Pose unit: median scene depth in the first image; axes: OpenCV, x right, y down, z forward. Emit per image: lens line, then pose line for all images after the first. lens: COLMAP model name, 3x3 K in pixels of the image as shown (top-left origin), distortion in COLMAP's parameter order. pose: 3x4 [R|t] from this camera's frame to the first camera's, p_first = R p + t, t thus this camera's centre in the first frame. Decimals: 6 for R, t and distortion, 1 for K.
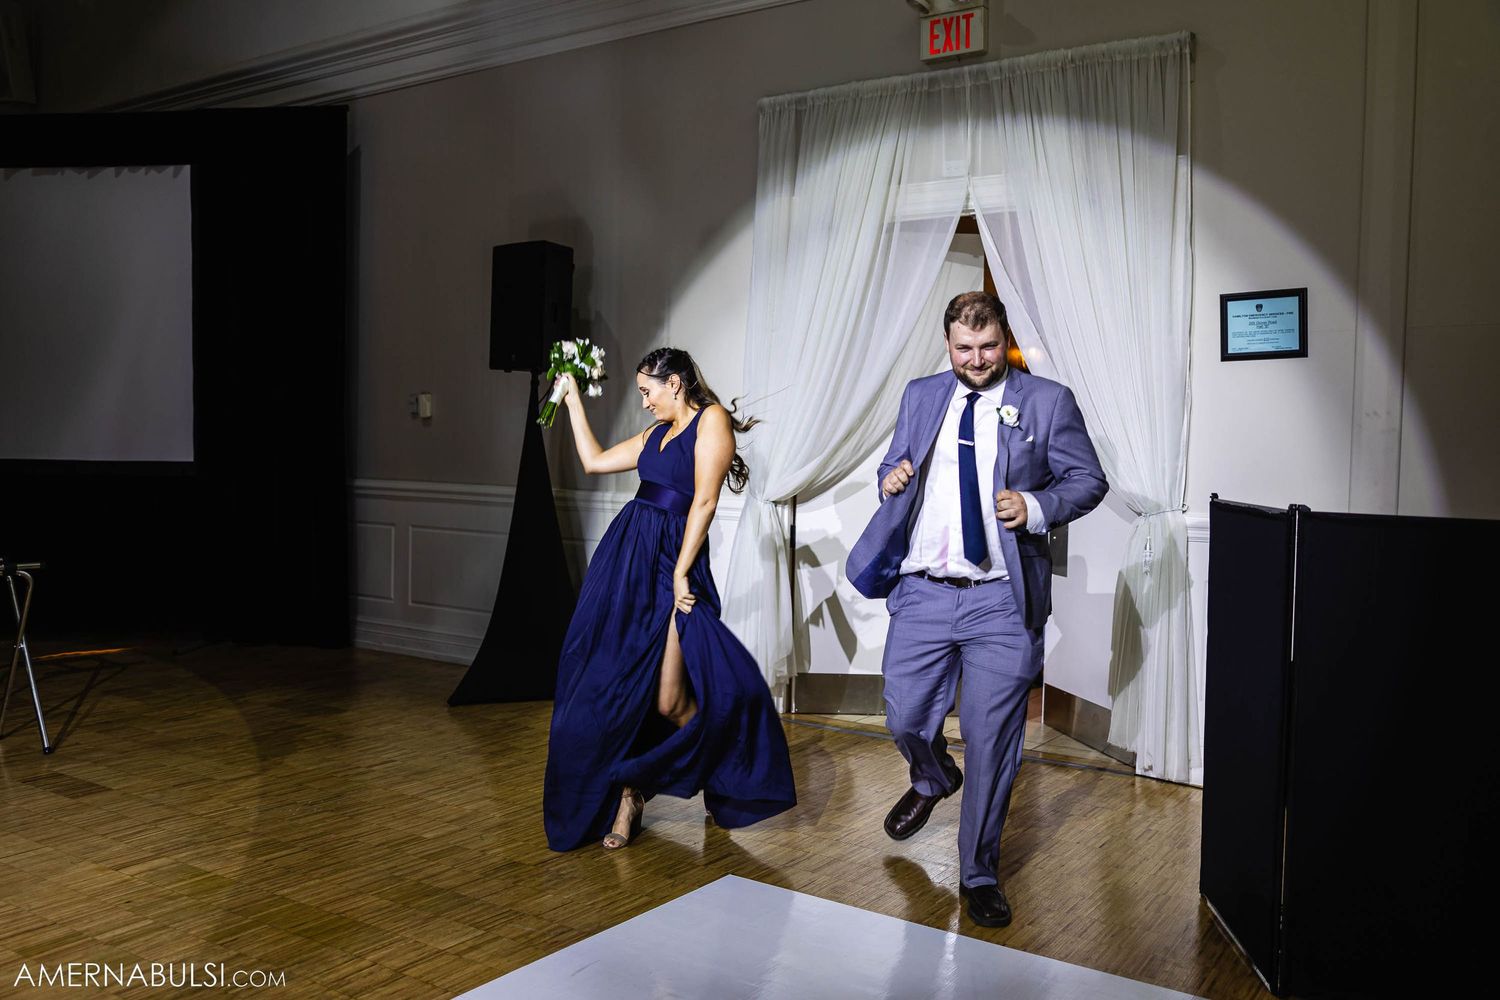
lens RADIAL K [[1311.6, 0, 750.2], [0, 1311.6, 501.1], [0, 0, 1]] dist [-0.057886, 0.049368]
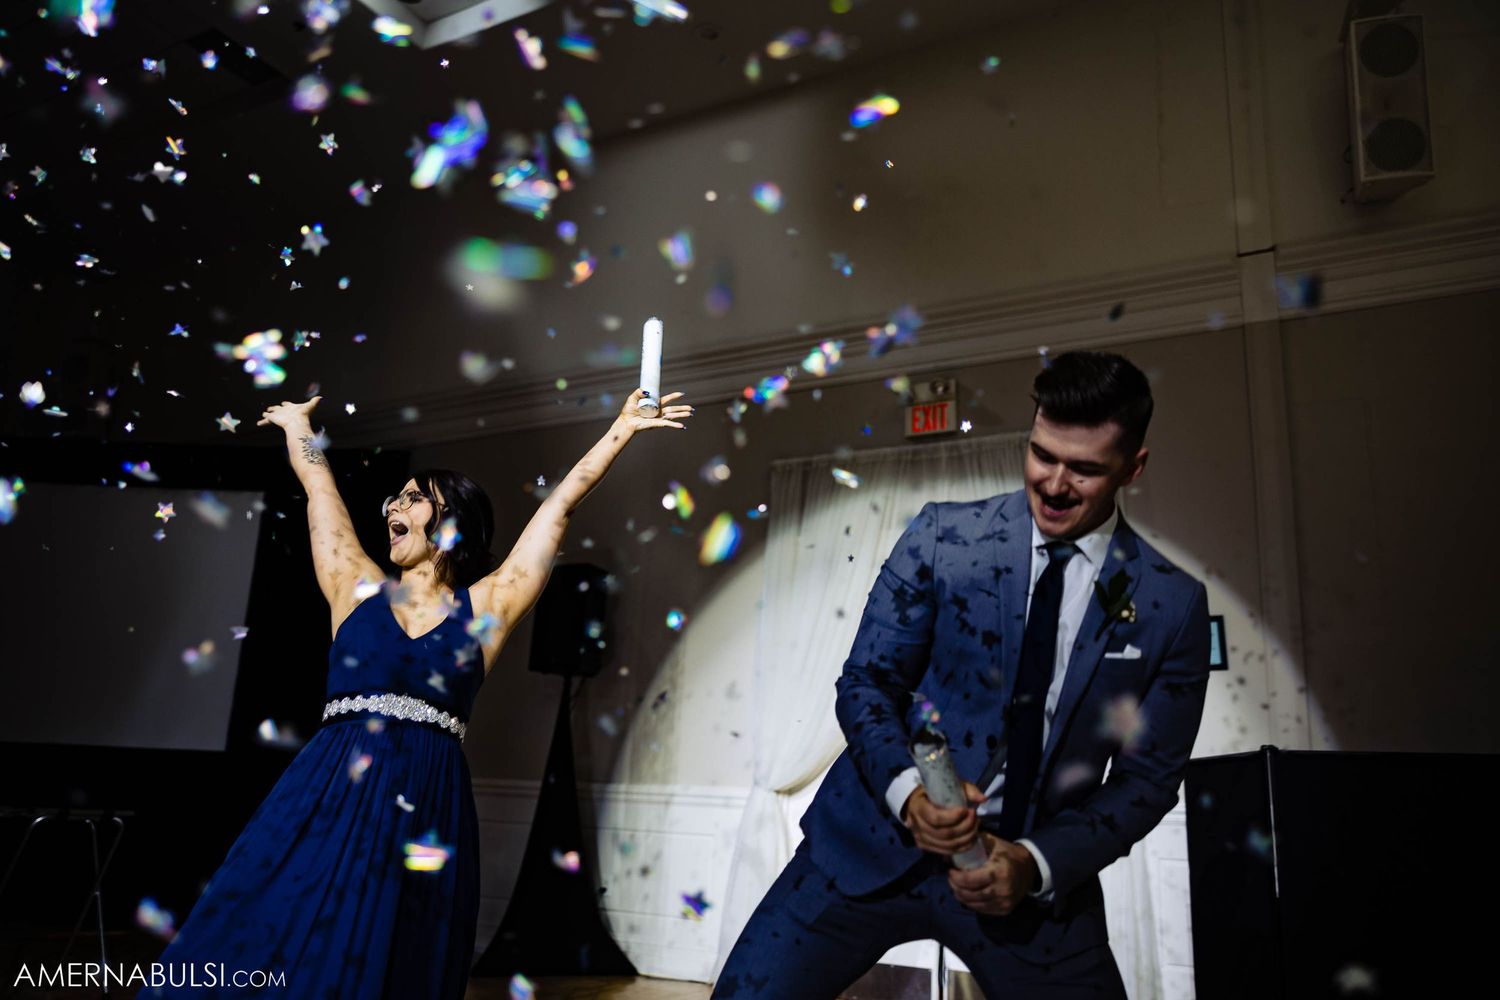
lens RADIAL K [[1185.7, 0, 762.1], [0, 1185.7, 476.3], [0, 0, 1]] dist [0.000518, 0.008932]
pose [[0.995122, 0.054906, 0.081956, -0.105838], [-0.026737, 0.949810, -0.311683, 0.070099], [-0.094956, 0.307971, 0.946645, -0.088478]]
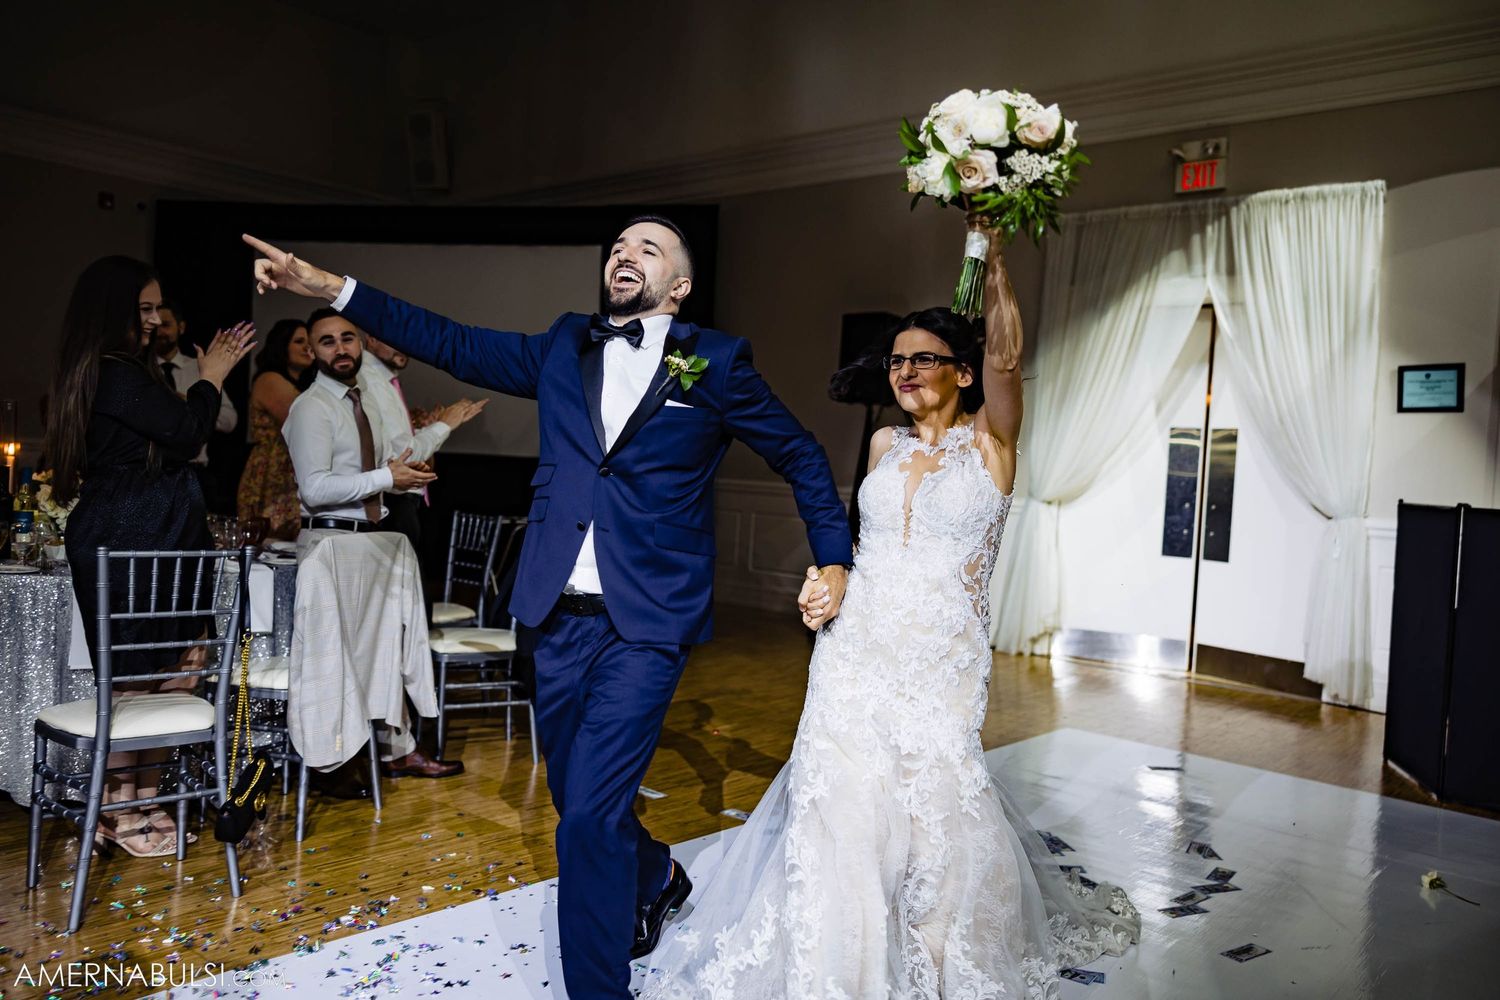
lens RADIAL K [[1185.7, 0, 754.0], [0, 1185.7, 493.2], [0, 0, 1]] dist [0.000518, 0.008932]
pose [[0.992386, 0.038387, -0.117028, -0.161696], [-0.040707, 0.999018, -0.017501, 0.028537], [0.116241, 0.022132, 0.992974, -0.329241]]
